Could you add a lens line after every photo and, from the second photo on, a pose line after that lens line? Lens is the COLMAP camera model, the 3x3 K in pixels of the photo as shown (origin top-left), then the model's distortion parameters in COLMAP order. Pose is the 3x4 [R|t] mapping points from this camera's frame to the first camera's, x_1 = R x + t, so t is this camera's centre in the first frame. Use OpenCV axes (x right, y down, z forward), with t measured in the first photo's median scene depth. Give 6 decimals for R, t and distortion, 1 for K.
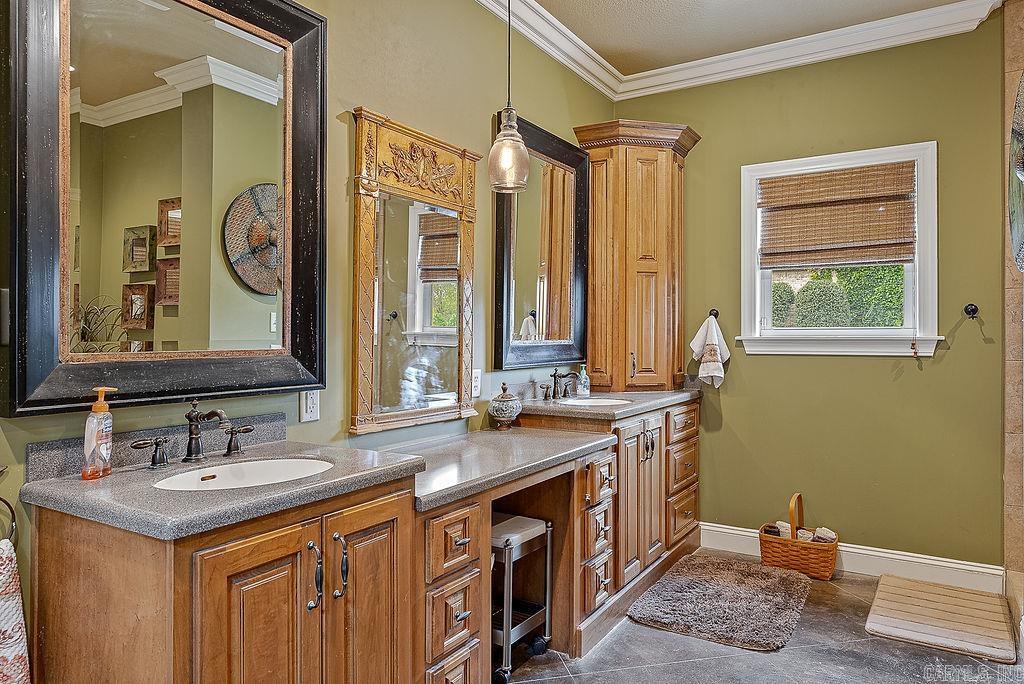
lens RADIAL K [[675.2, 0, 508.6], [0, 675.2, 340.5], [0, 0, 1]] dist [-0.000859, 0.005080]
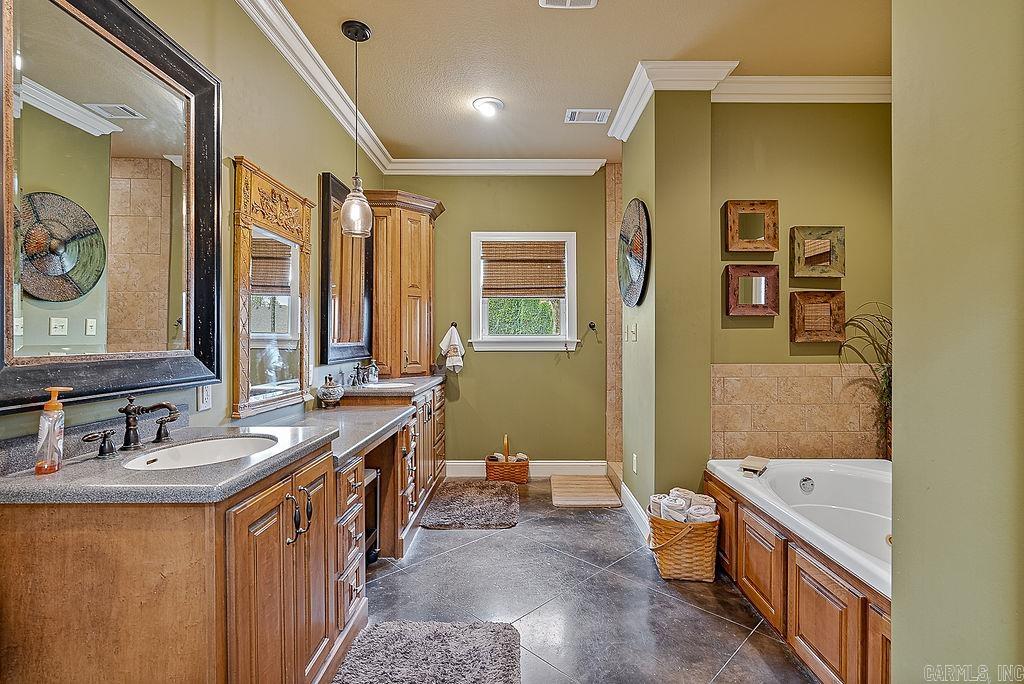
lens RADIAL K [[484.7, 0, 517.3], [0, 484.7, 347.3], [0, 0, 1]] dist [-0.009963, 0.004130]
pose [[0.848280, -0.008847, 0.529474, -0.200143], [0.003838, 0.999937, 0.010560, 0.000017], [-0.529534, -0.006926, 0.848260, -0.022811]]
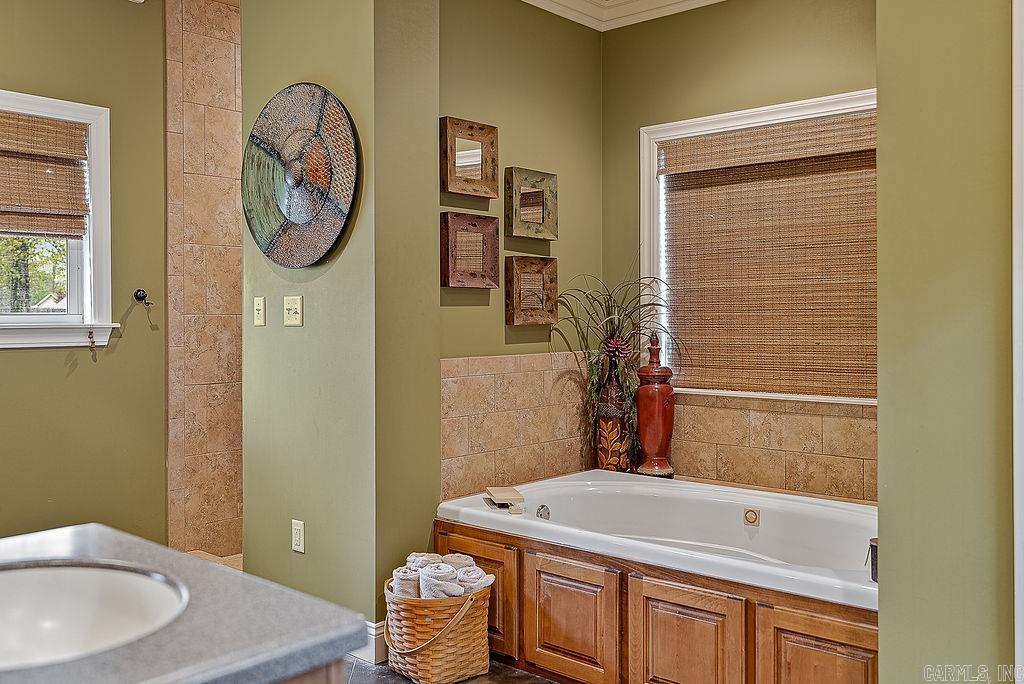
lens RADIAL K [[924.6, 0, 513.0], [0, 924.6, 336.0], [0, 0, 1]] dist [0.002816, 0.002142]
pose [[0.157391, -0.021271, 0.987307, -0.537273], [0.010462, 0.999748, 0.019872, -0.008694], [-0.987481, 0.007201, 0.157574, 0.279239]]
